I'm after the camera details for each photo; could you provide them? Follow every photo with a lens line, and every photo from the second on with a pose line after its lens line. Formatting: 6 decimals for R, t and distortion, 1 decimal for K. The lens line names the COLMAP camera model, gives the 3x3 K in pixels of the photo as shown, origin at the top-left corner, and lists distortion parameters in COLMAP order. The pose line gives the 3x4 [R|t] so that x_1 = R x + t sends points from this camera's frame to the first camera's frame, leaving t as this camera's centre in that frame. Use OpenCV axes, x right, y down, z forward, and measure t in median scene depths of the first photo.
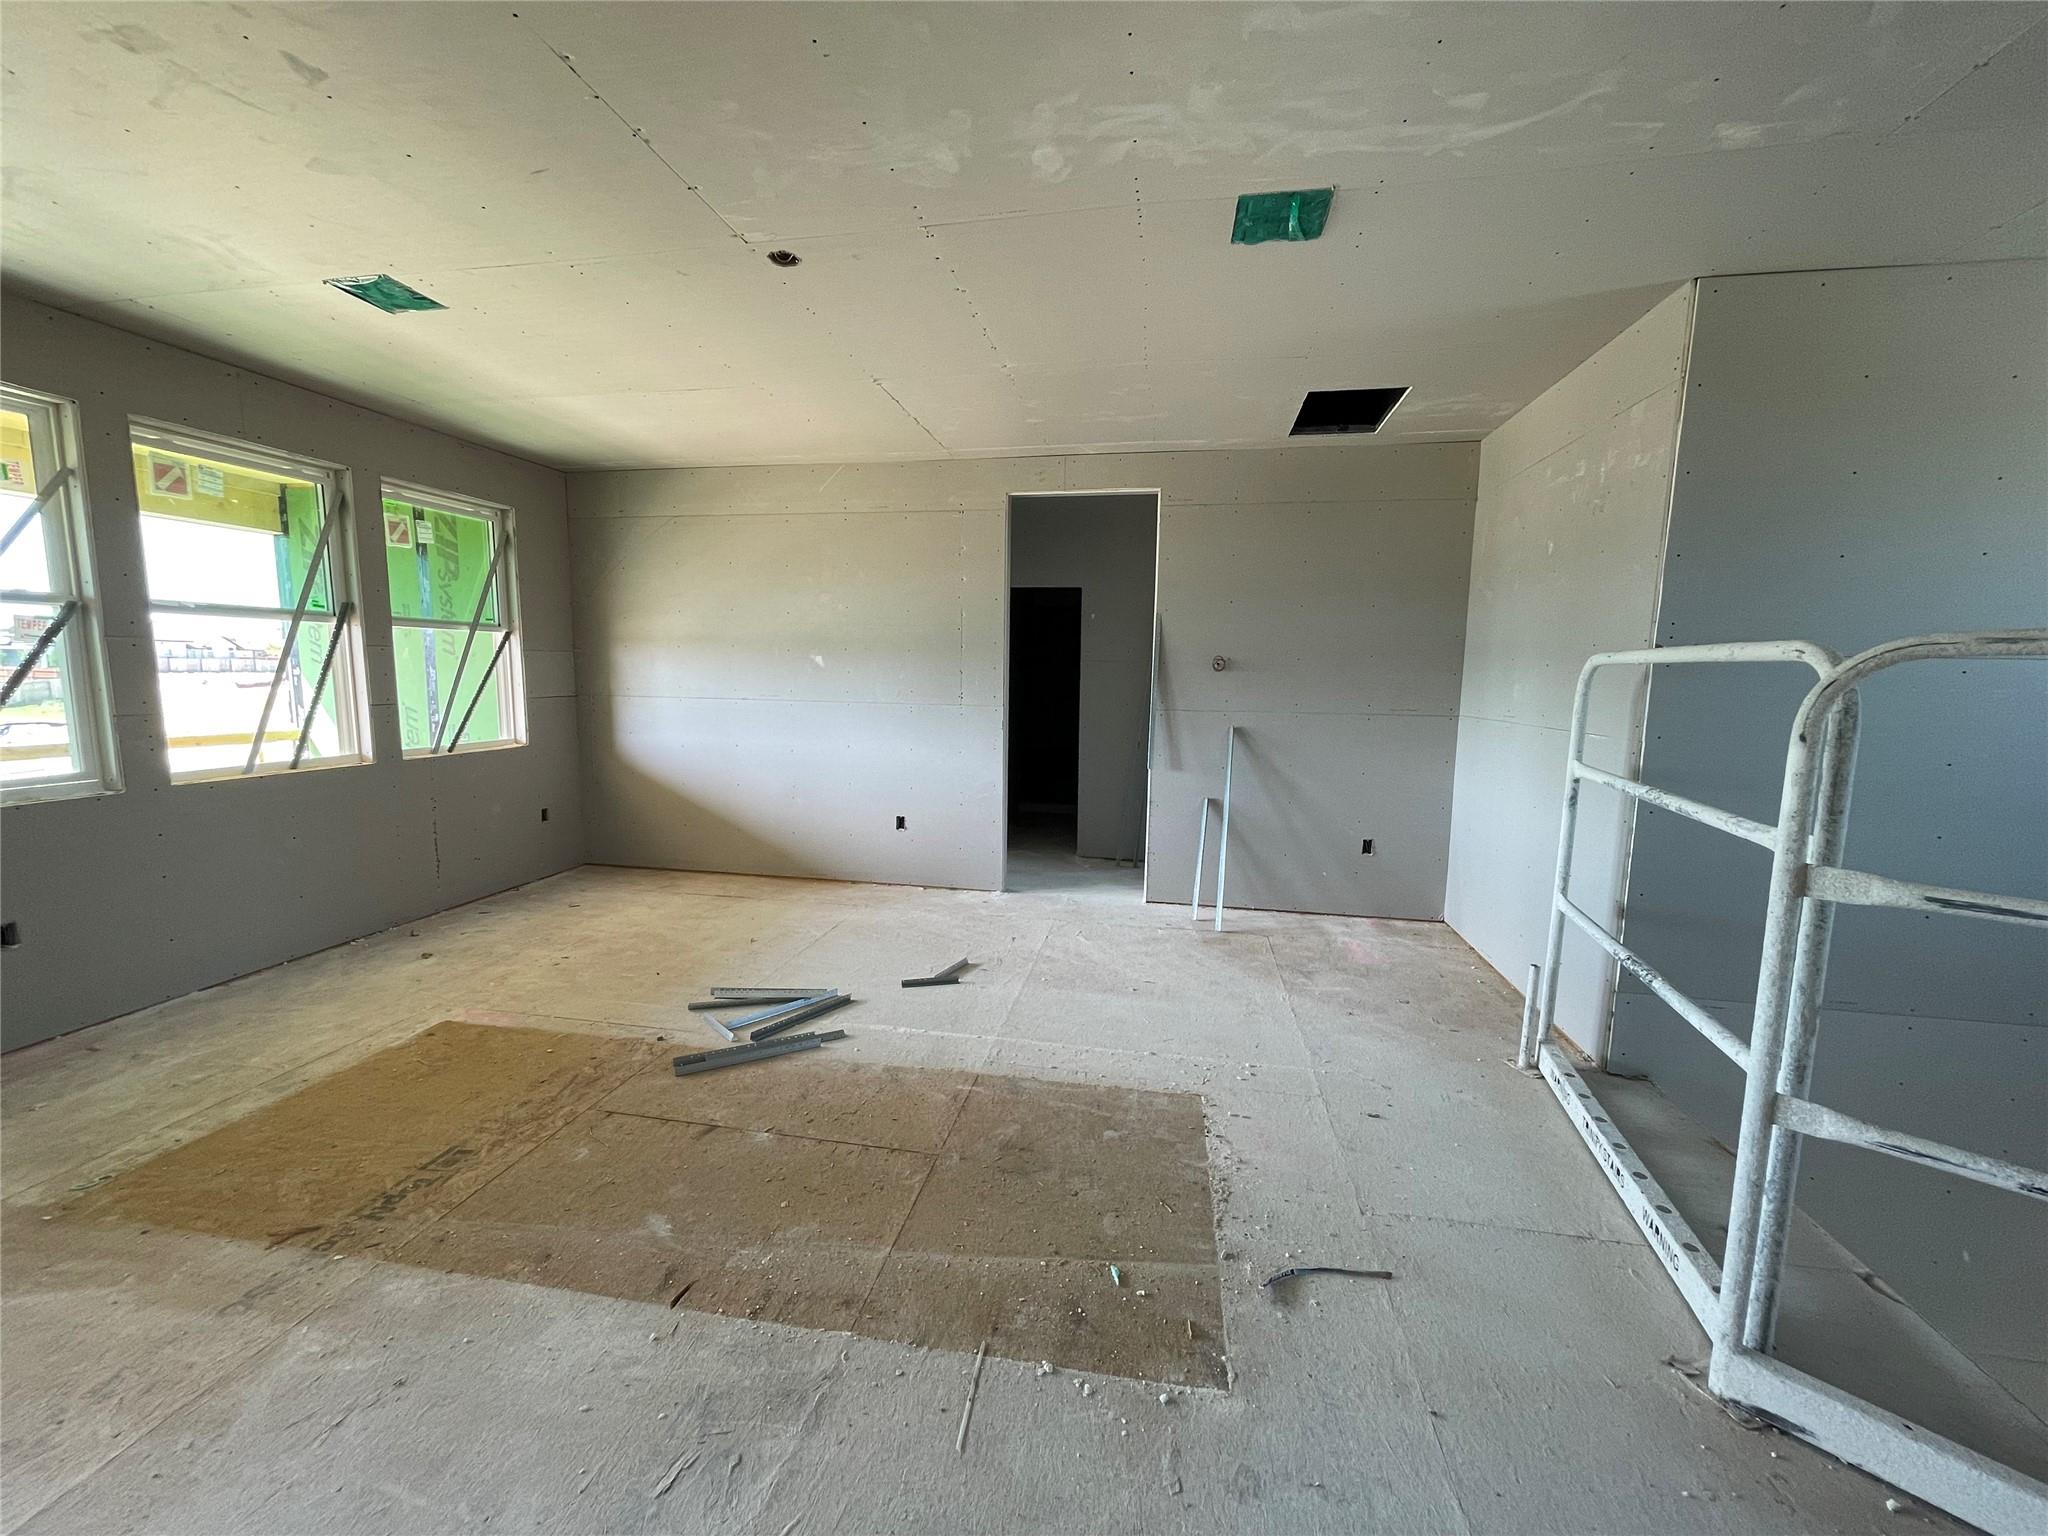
lens RADIAL K [[824.7, 0, 1015.5], [0, 824.7, 773.2], [0, 0, 1]] dist [-0.002519, -0.000168]
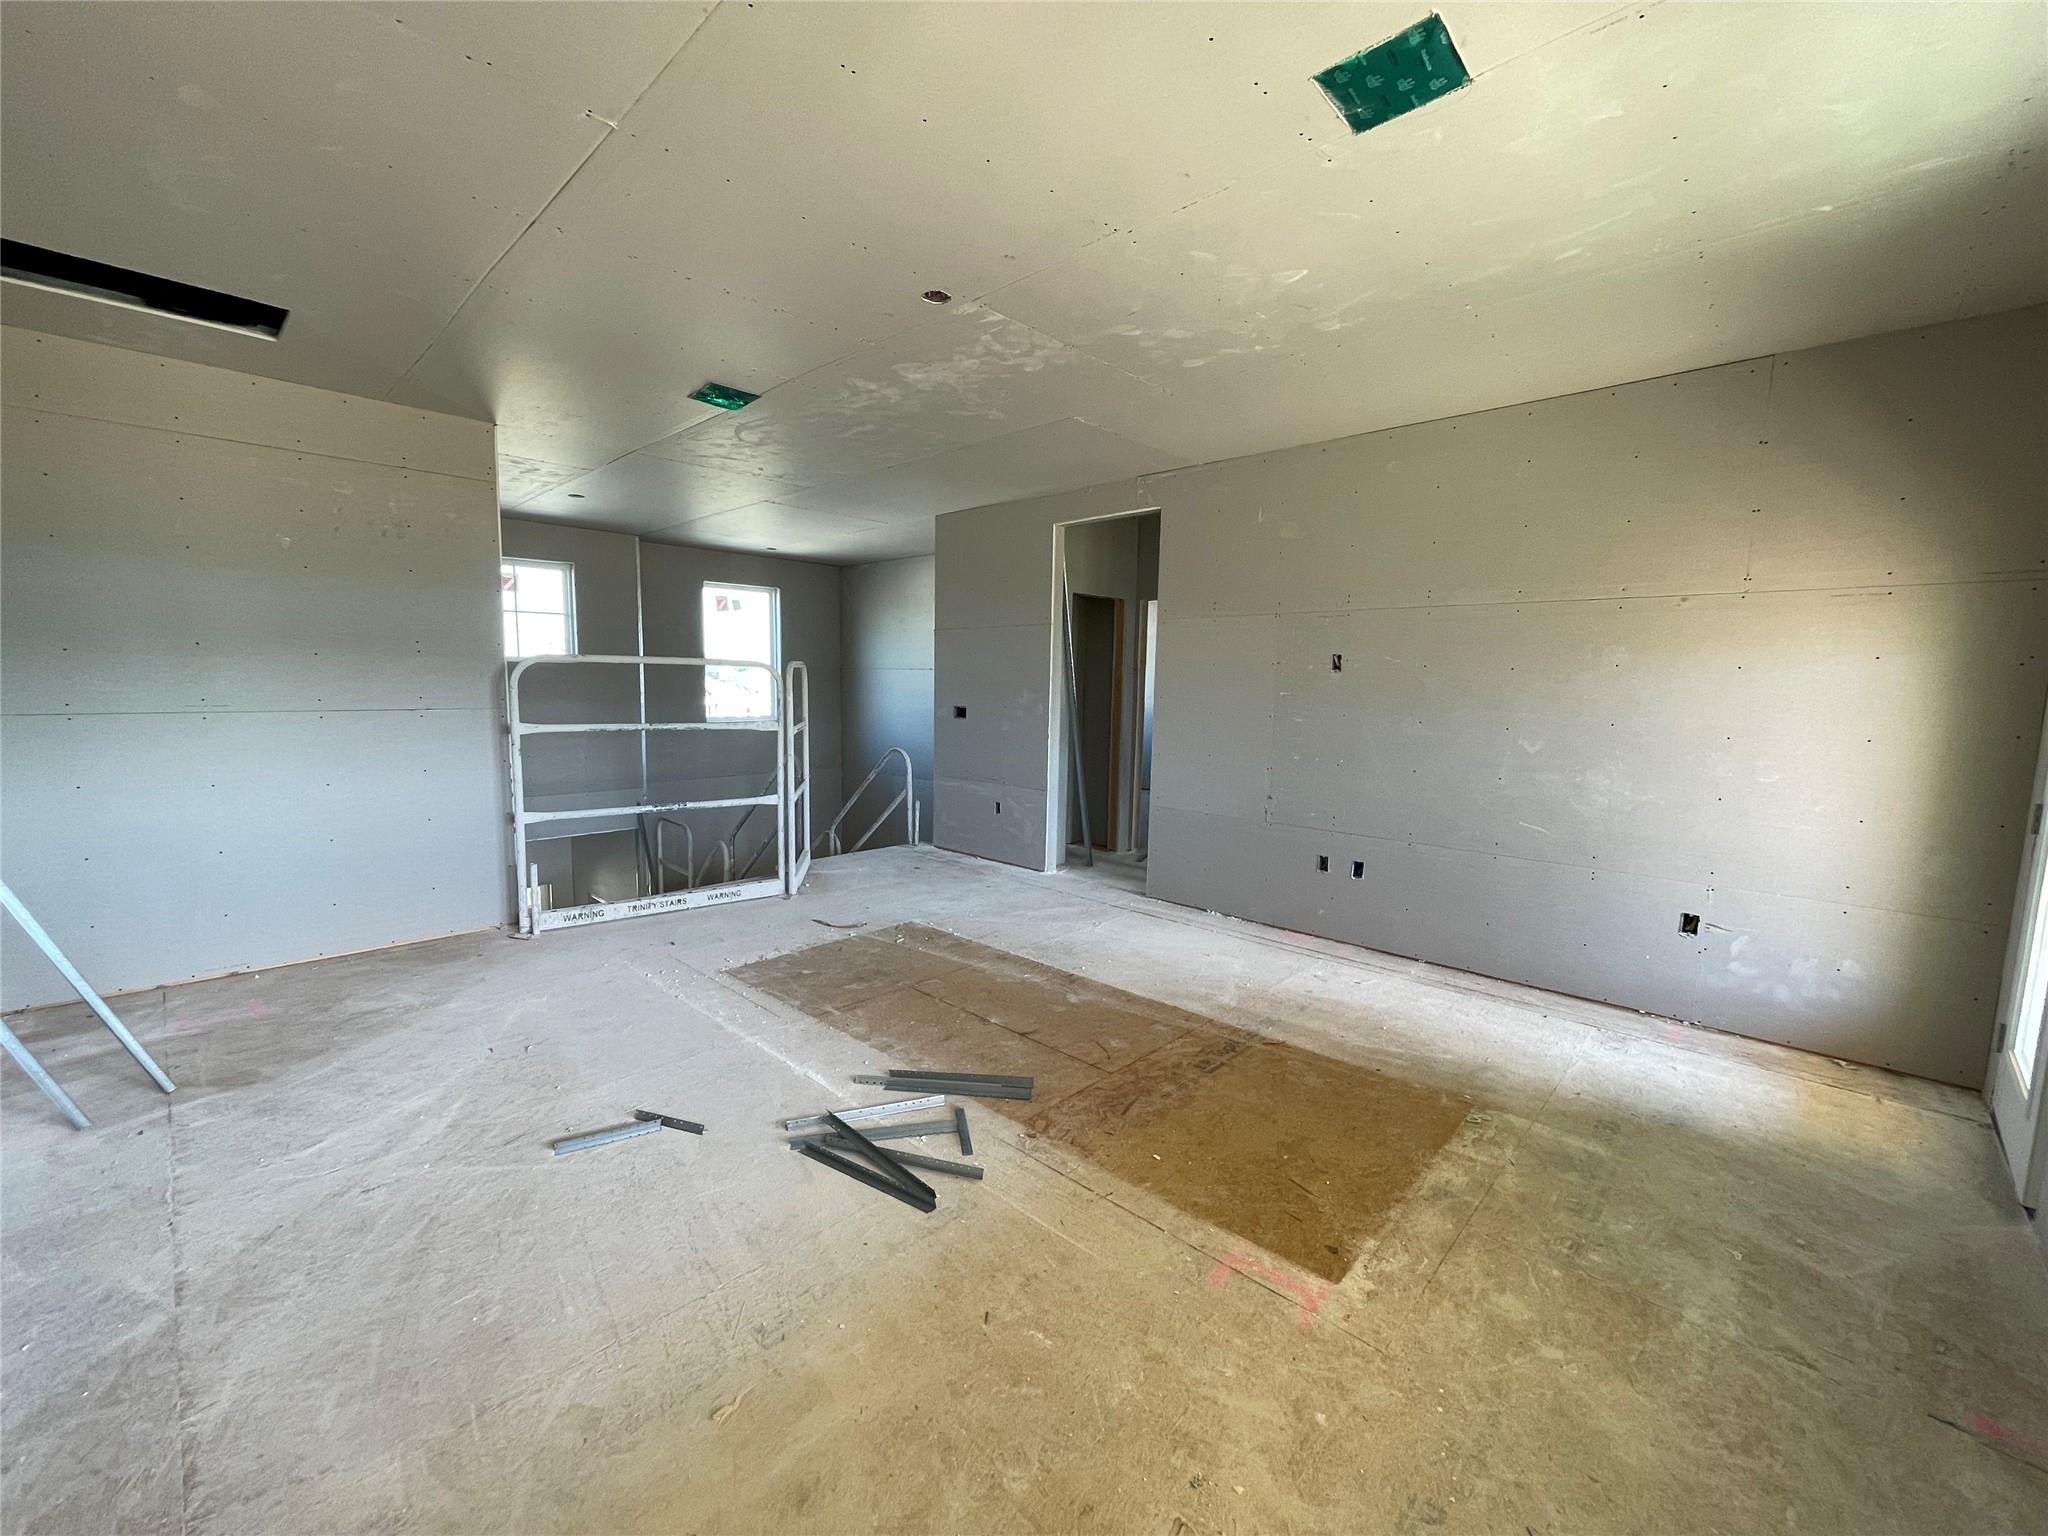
lens RADIAL K [[877.8, 0, 1022.7], [0, 877.8, 778.3], [0, 0, 1]] dist [0.004081, 0.000133]
pose [[-0.846789, -0.089468, 0.524351, -1.053743], [0.035912, 0.973889, 0.224166, -0.268940], [-0.530716, 0.208651, -0.821466, 2.053142]]
